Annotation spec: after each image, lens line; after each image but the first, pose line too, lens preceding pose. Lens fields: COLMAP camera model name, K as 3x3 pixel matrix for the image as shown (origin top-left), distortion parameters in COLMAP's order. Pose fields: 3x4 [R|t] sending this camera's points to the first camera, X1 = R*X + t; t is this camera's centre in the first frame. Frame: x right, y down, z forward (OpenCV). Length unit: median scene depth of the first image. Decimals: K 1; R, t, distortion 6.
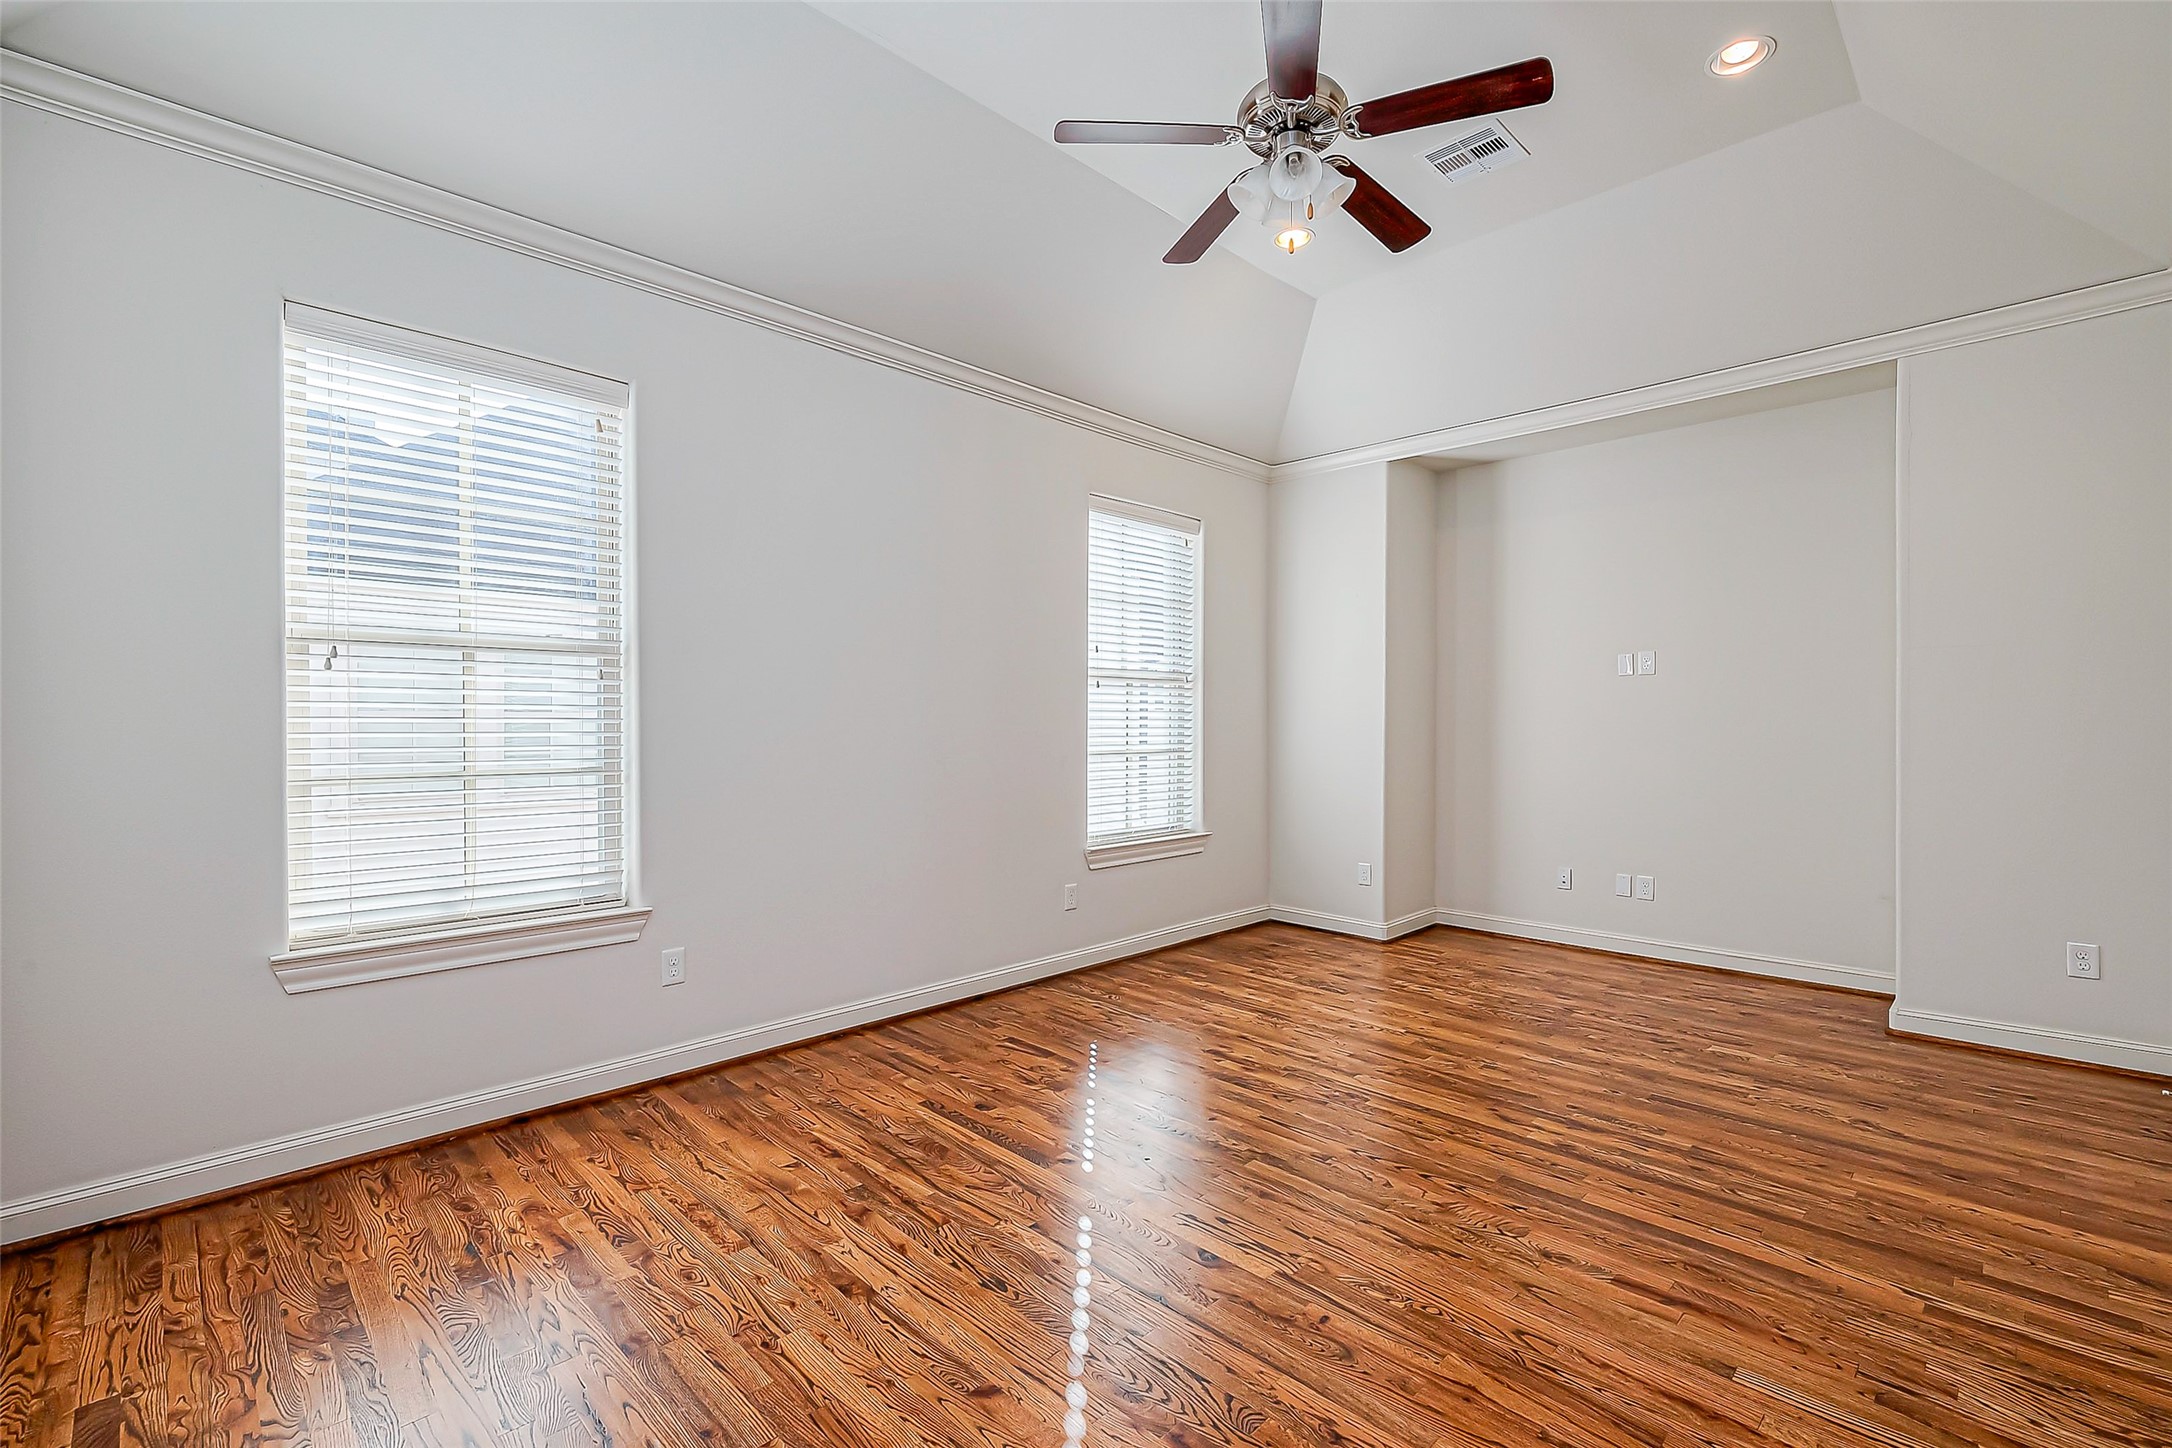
lens RADIAL K [[953.6, 0, 1084.2], [0, 953.6, 729.9], [0, 0, 1]] dist [0.013076, 0.001585]
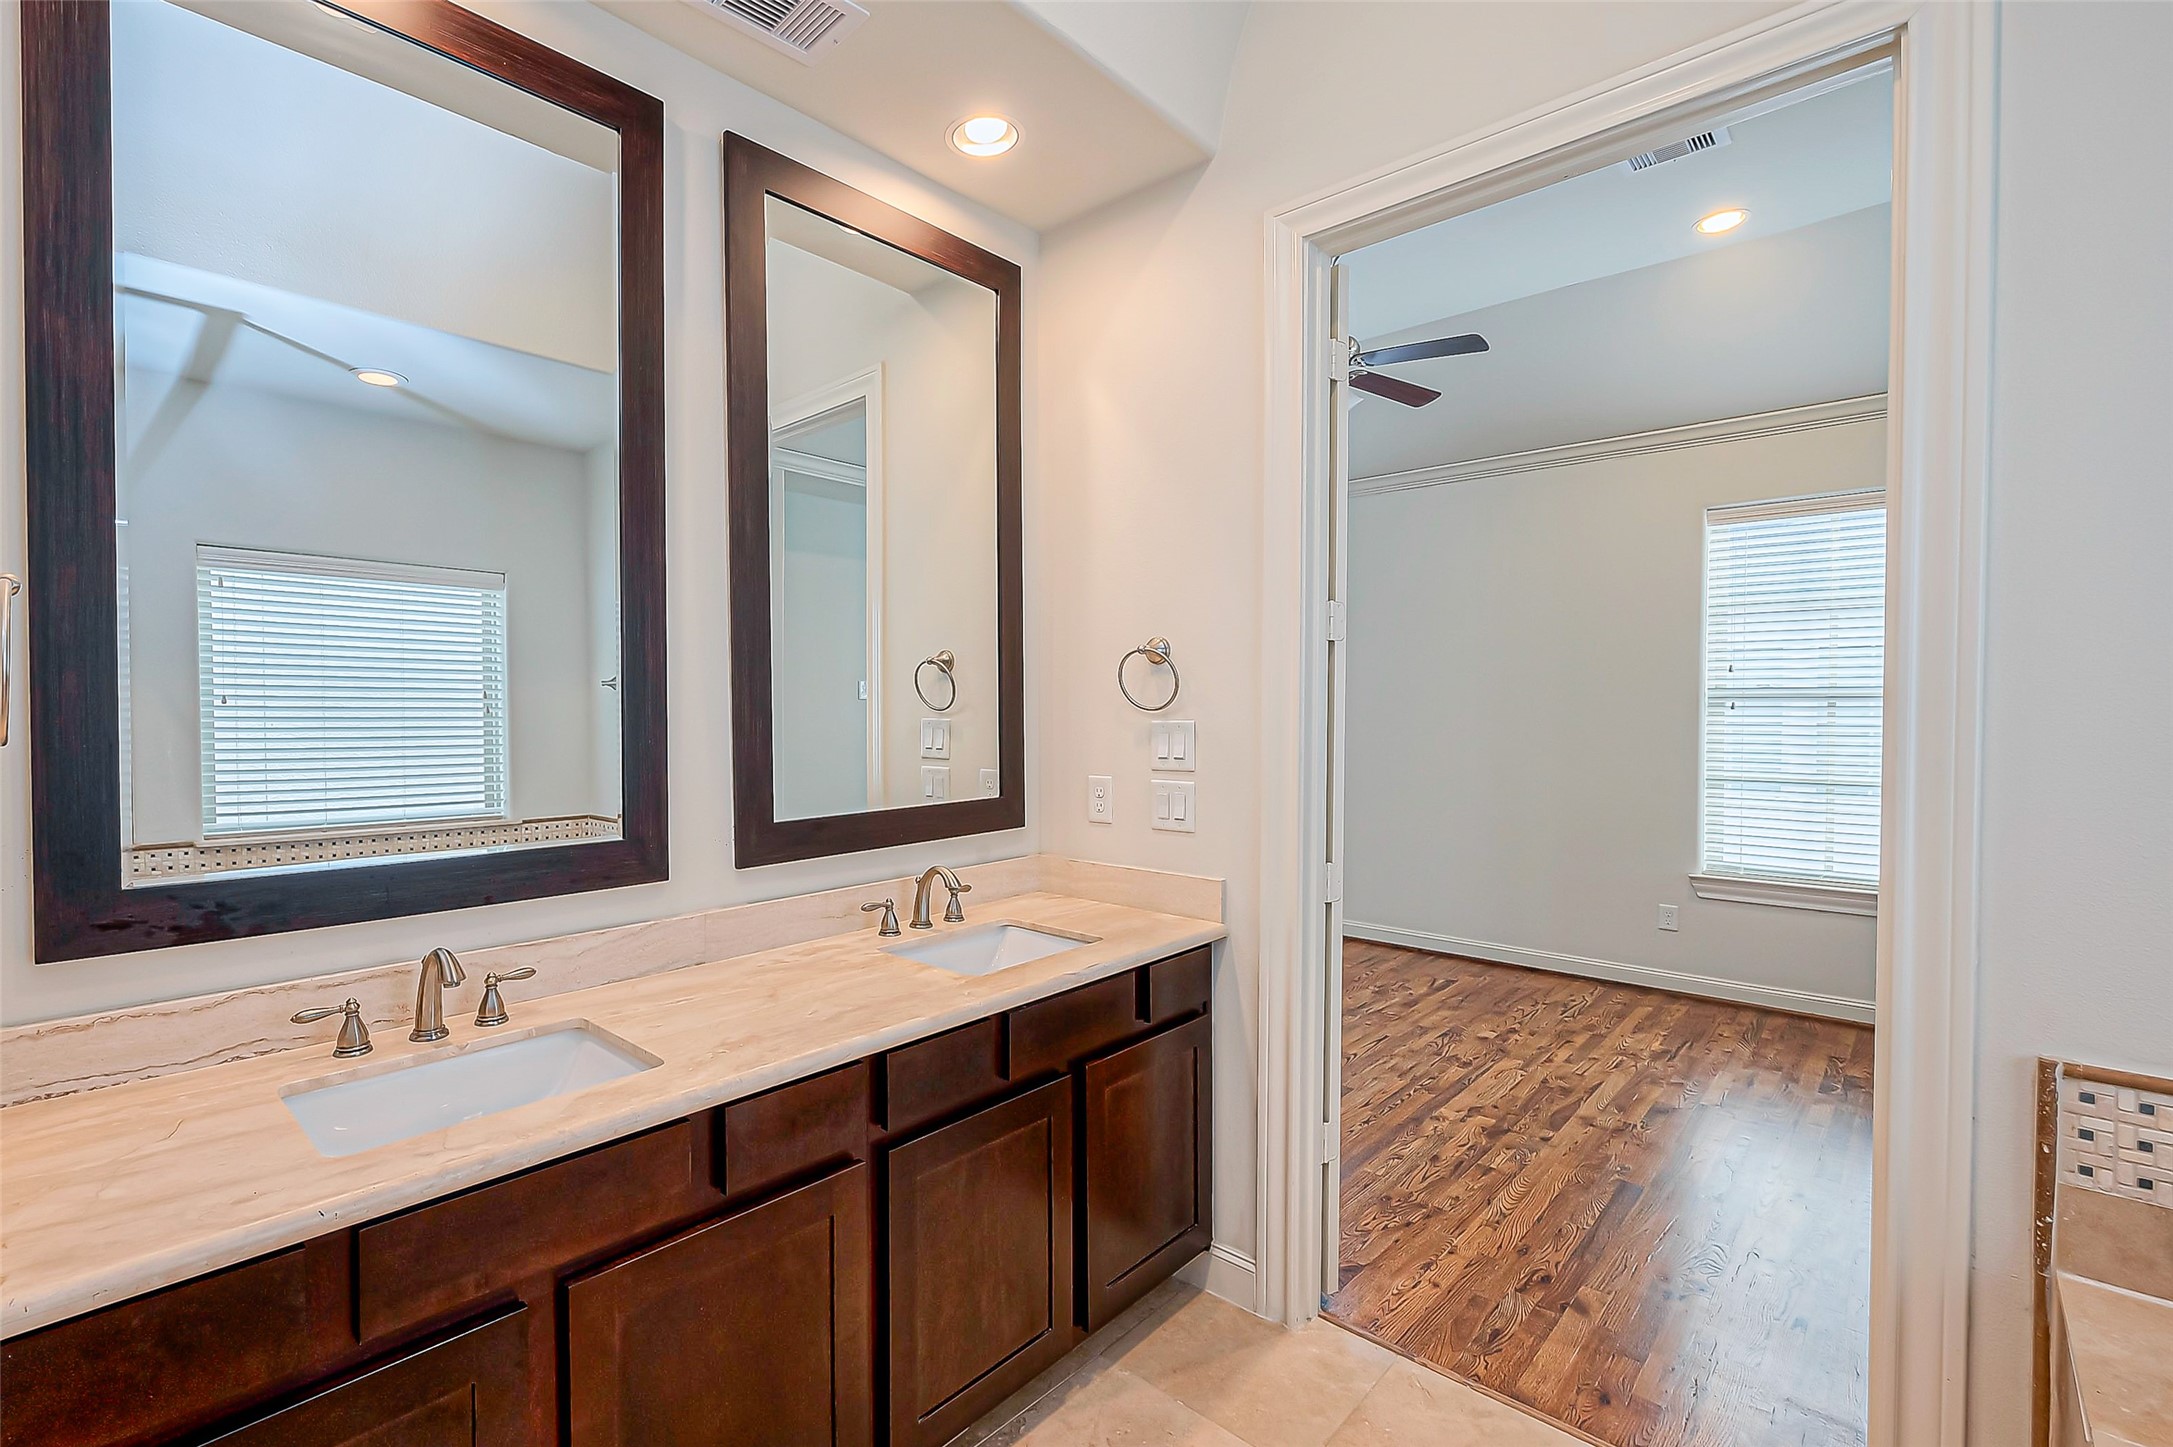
lens RADIAL K [[954.0, 0, 964.4], [0, 954.0, 704.7], [0, 0, 1]] dist [0.013076, 0.001585]
pose [[0.016009, -0.005153, -0.999859, 1.277702], [-0.016610, 0.999847, -0.005419, -0.040300], [0.999734, 0.016694, 0.015921, 0.308403]]
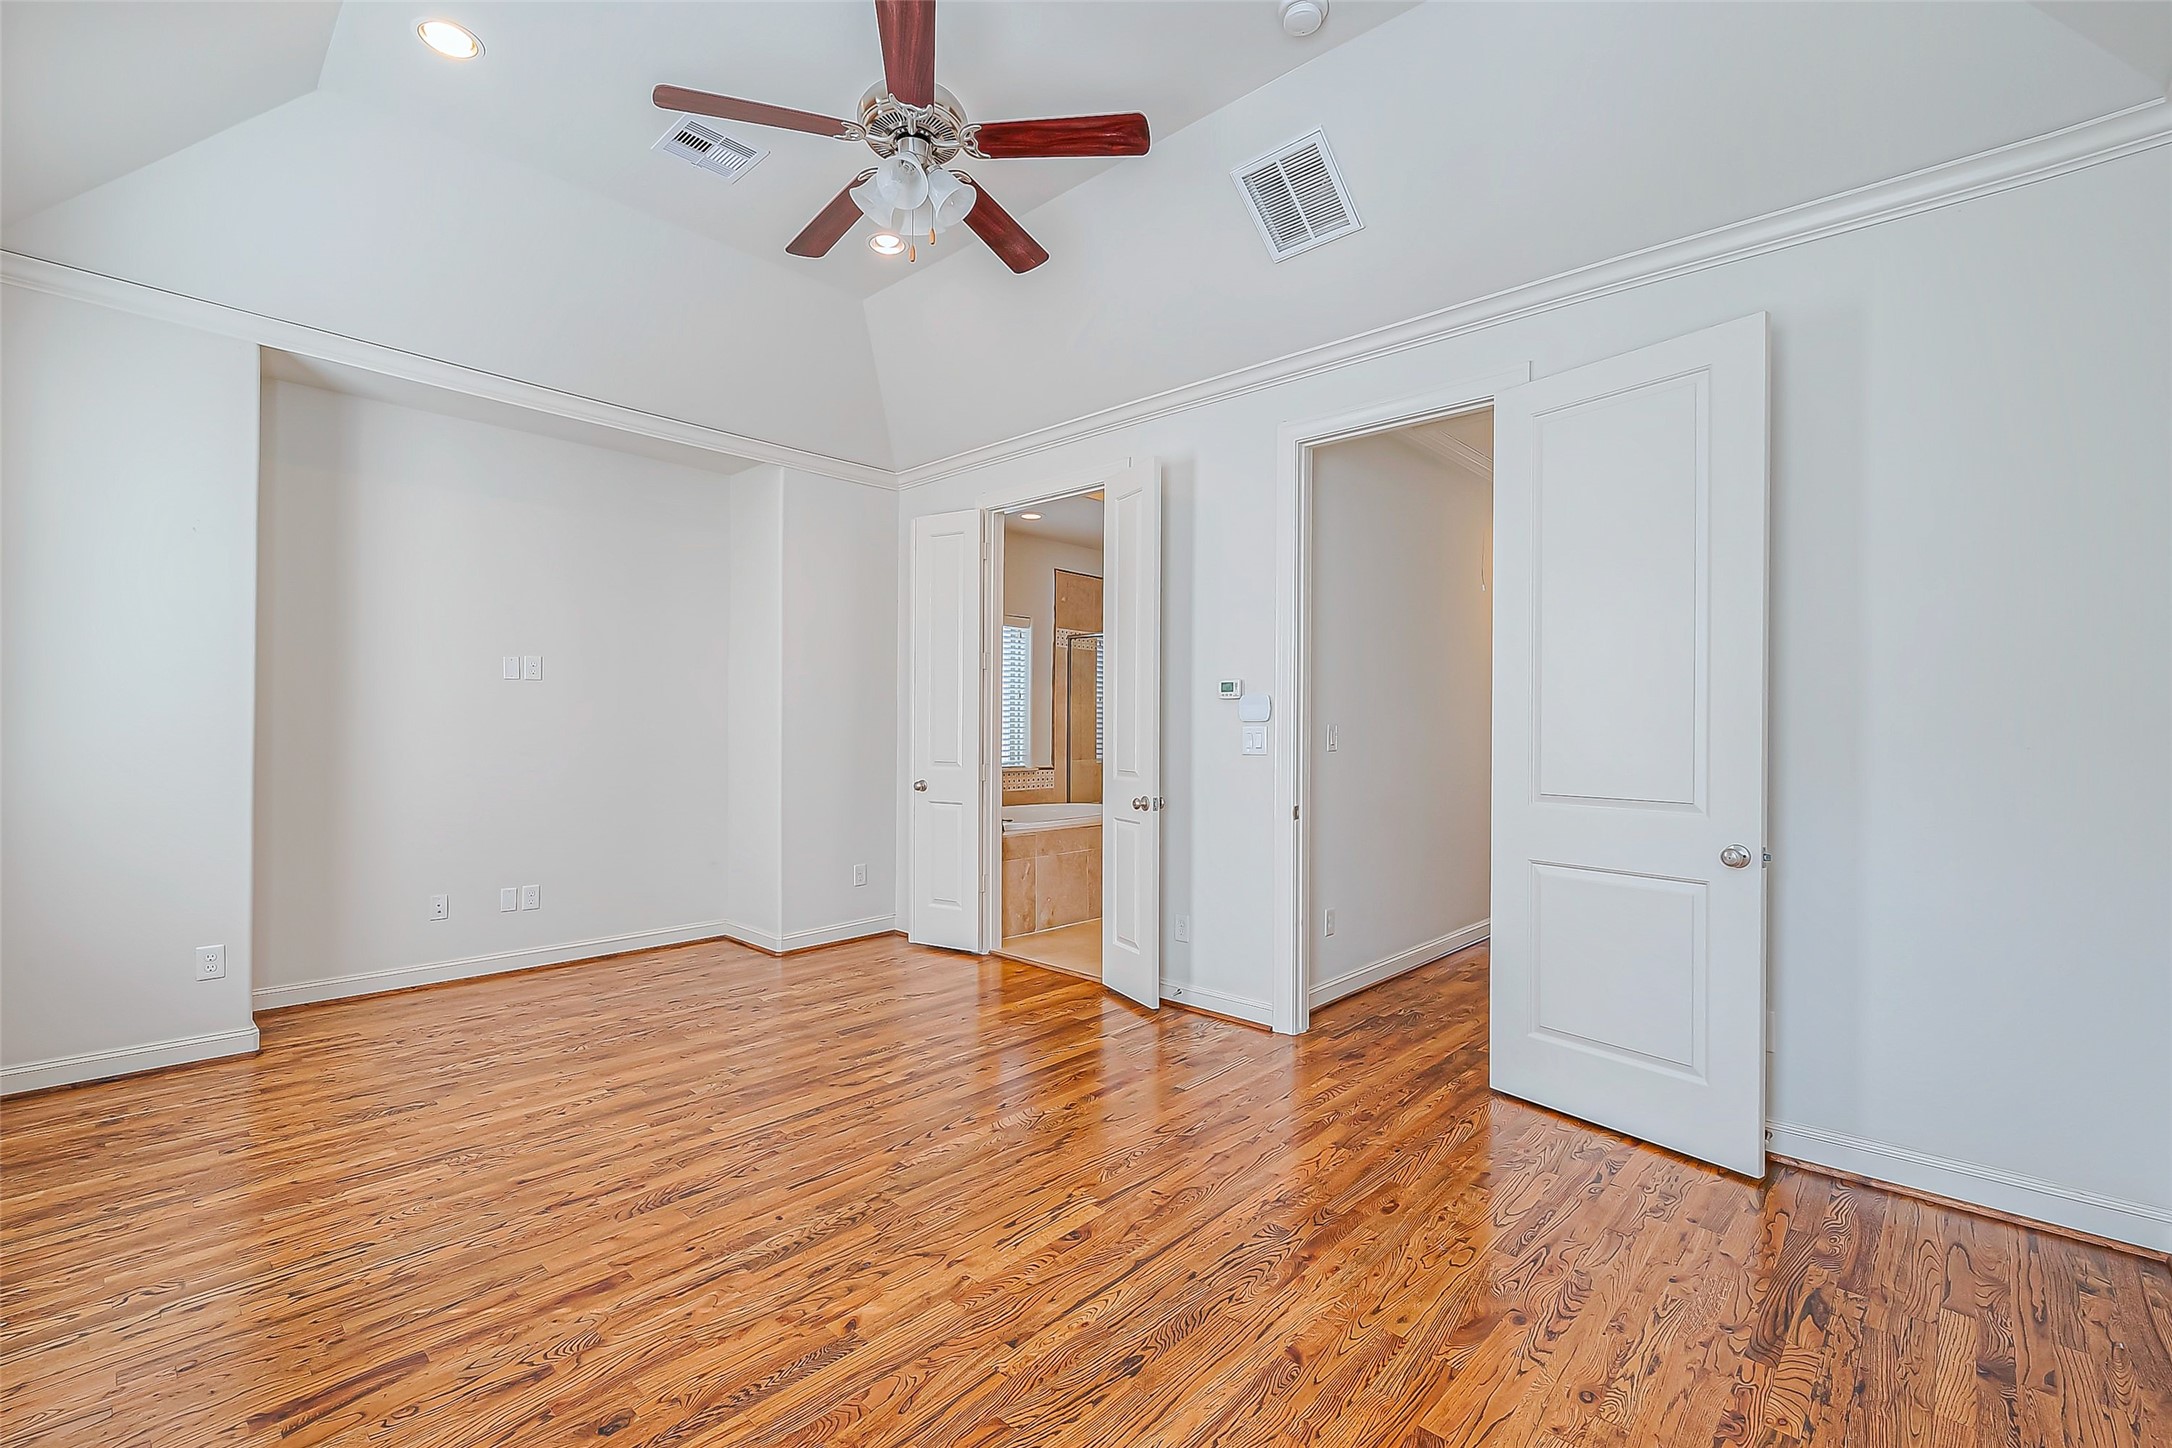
lens RADIAL K [[983.5, 0, 1094.7], [0, 983.5, 727.0], [0, 0, 1]] dist [-0.002410, 0.000660]
pose [[-0.058665, -0.001968, 0.998276, -0.596870], [0.004568, 0.999987, 0.002240, -0.011532], [-0.998267, 0.004692, -0.058655, 0.643498]]
